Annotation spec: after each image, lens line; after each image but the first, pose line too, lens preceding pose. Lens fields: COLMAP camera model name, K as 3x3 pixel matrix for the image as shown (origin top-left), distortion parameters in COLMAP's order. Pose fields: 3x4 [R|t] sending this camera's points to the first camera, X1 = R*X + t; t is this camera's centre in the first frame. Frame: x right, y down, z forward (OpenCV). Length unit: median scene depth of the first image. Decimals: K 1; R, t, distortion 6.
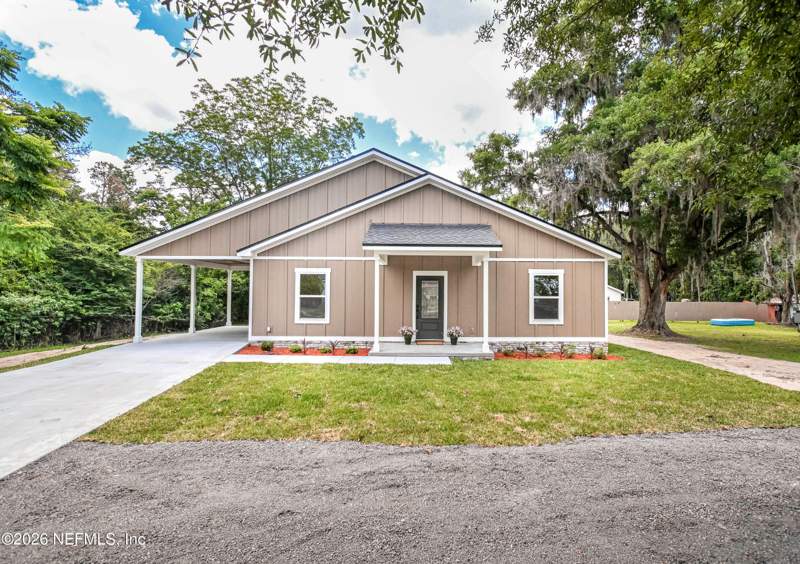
lens RADIAL K [[373.5, 0, 400.0], [0, 373.5, 282.0], [0, 0, 1]] dist [0.008333, 0.000111]
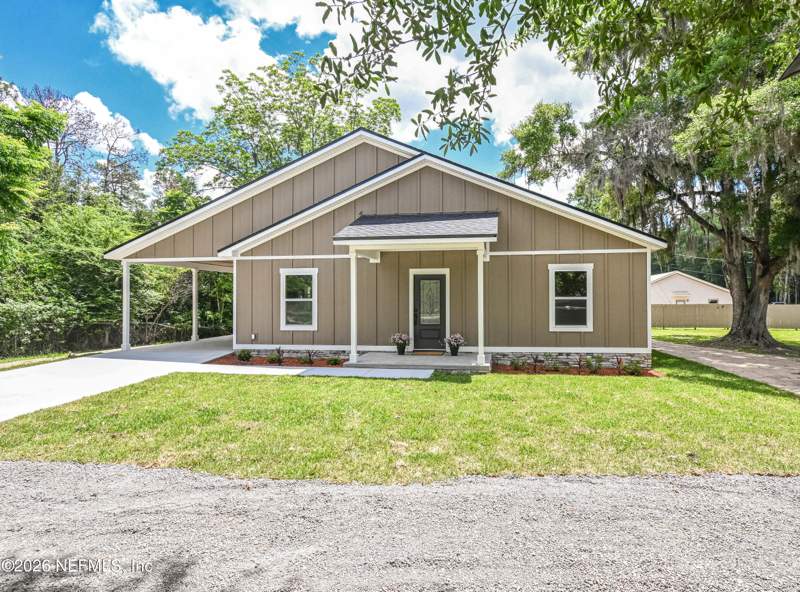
lens RADIAL K [[418.2, 0, 400.0], [0, 418.2, 296.0], [0, 0, 1]] dist [0.003761, 0.001254]
pose [[0.990168, -0.011122, -0.139441, 0.145774], [0.014590, 0.999609, 0.023873, 0.008380], [0.139121, -0.025673, 0.989942, 0.047603]]
